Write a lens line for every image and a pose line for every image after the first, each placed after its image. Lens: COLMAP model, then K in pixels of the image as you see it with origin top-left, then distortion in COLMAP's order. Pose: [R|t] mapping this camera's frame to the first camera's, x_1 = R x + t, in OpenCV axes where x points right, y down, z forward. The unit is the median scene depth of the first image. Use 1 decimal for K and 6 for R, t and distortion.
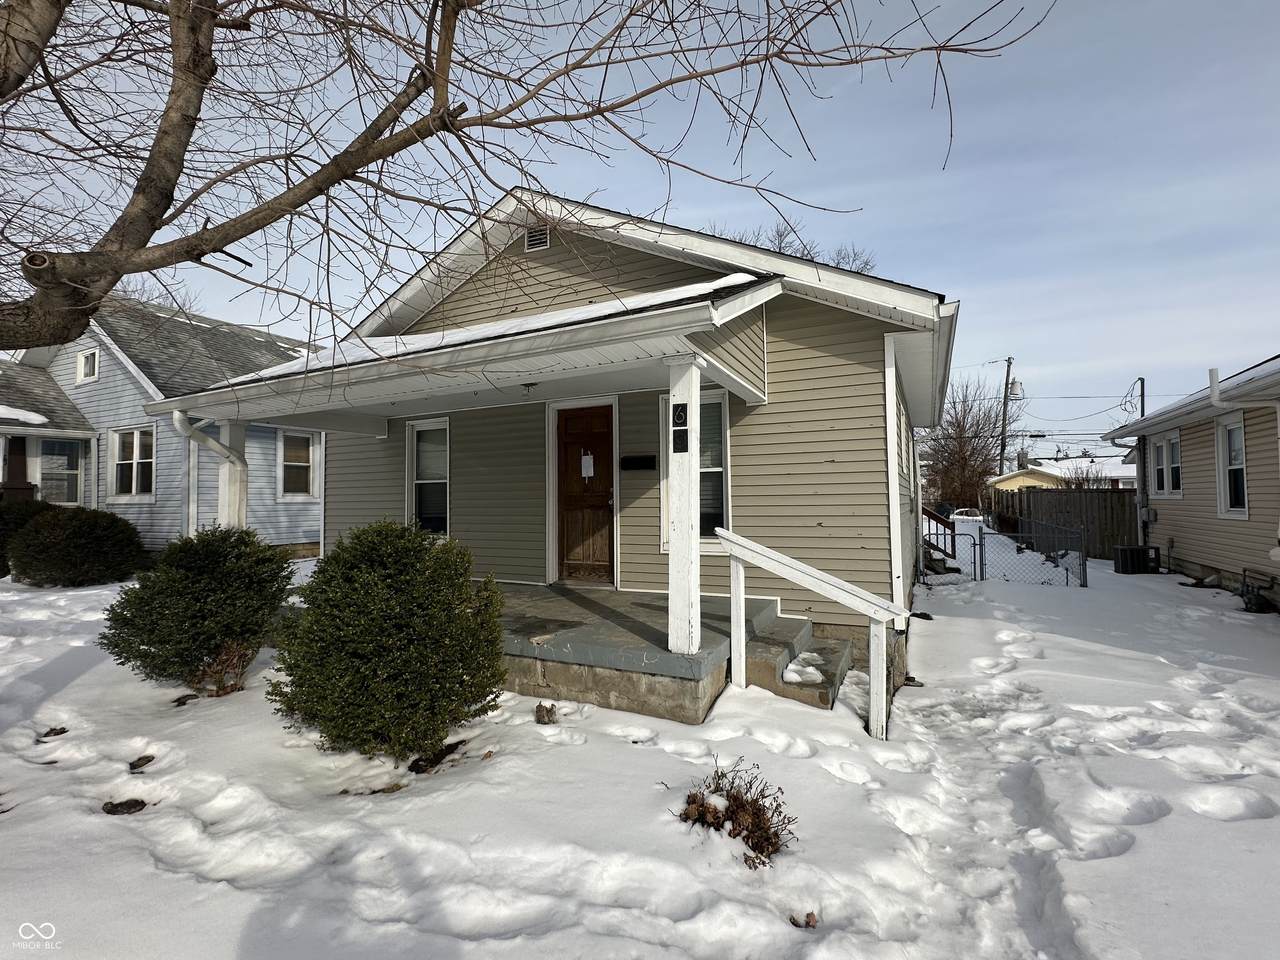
lens RADIAL K [[591.5, 0, 640.3], [0, 591.5, 477.8], [0, 0, 1]] dist [-0.005949, 0.002572]
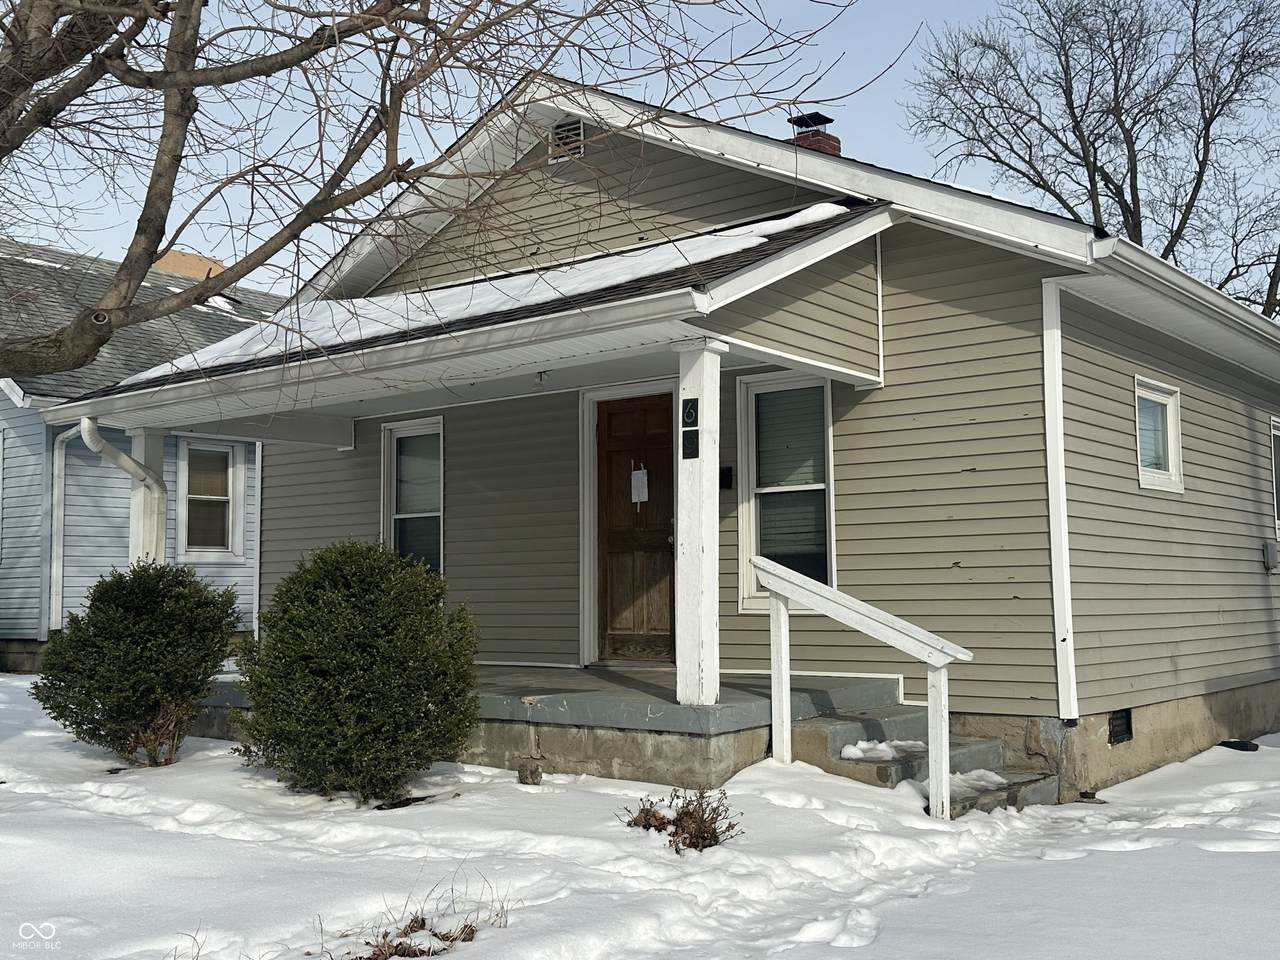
lens RADIAL K [[1389.6, 0, 640.3], [0, 1389.6, 479.0], [0, 0, 1]] dist [0.106694, 0.000000]
pose [[0.979234, -0.015999, -0.202103, 0.351950], [0.007396, 0.999037, -0.043251, 0.061548], [0.202600, 0.040858, 0.978409, -0.807577]]
